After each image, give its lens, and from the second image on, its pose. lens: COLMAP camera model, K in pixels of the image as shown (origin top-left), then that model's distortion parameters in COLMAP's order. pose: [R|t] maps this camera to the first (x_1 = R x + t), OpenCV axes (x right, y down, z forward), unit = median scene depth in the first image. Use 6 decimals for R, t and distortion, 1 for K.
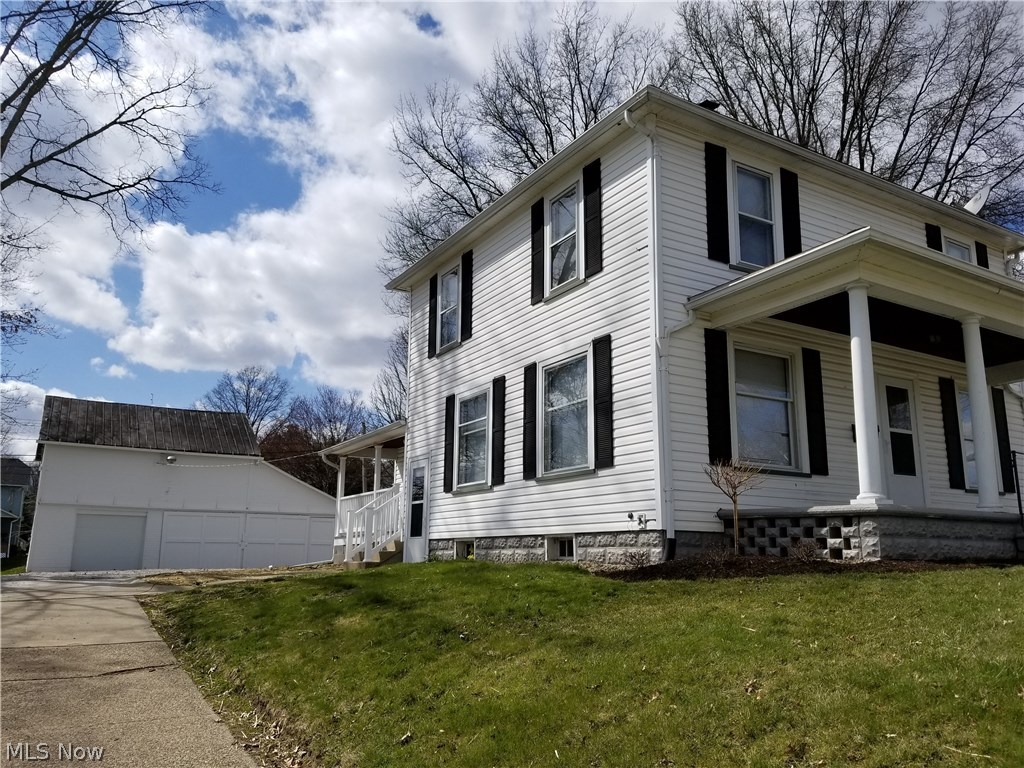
lens RADIAL K [[798.2, 0, 512.5], [0, 798.2, 387.2], [0, 0, 1]] dist [-0.015796, -0.014185]
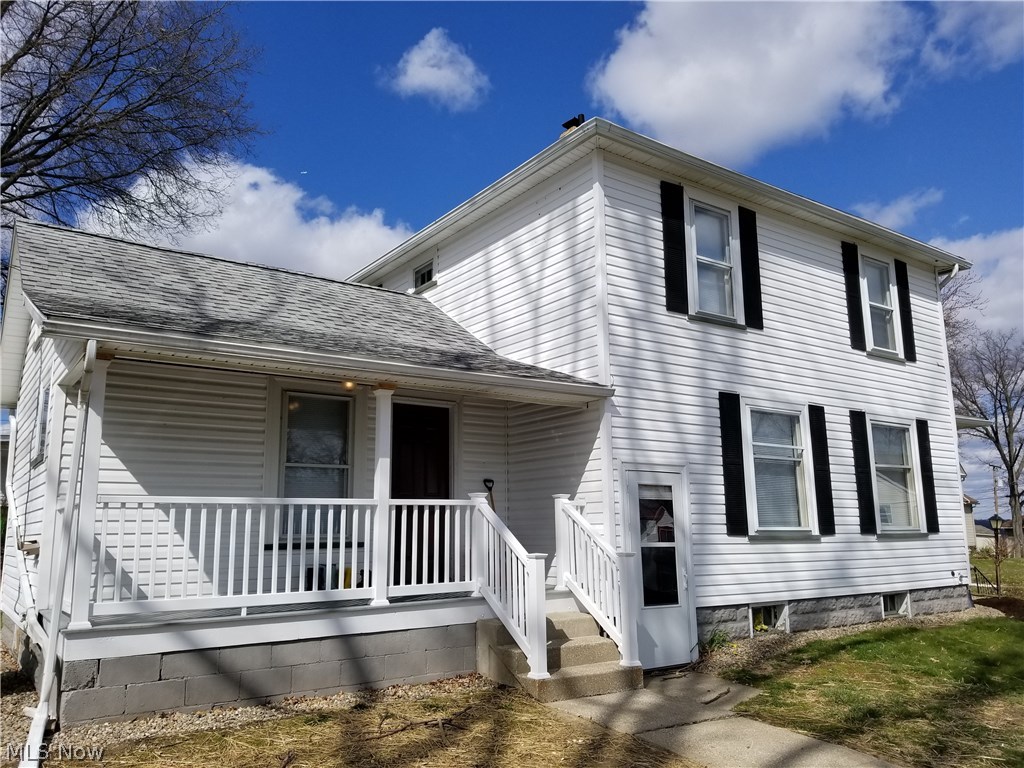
lens RADIAL K [[798.2, 0, 510.9], [0, 798.2, 383.0], [0, 0, 1]] dist [-0.015796, -0.014185]
pose [[-0.080352, 0.187178, 0.979034, -0.855347], [-0.199746, 0.959263, -0.199791, 0.206390], [-0.976547, -0.211612, -0.039691, 1.415990]]
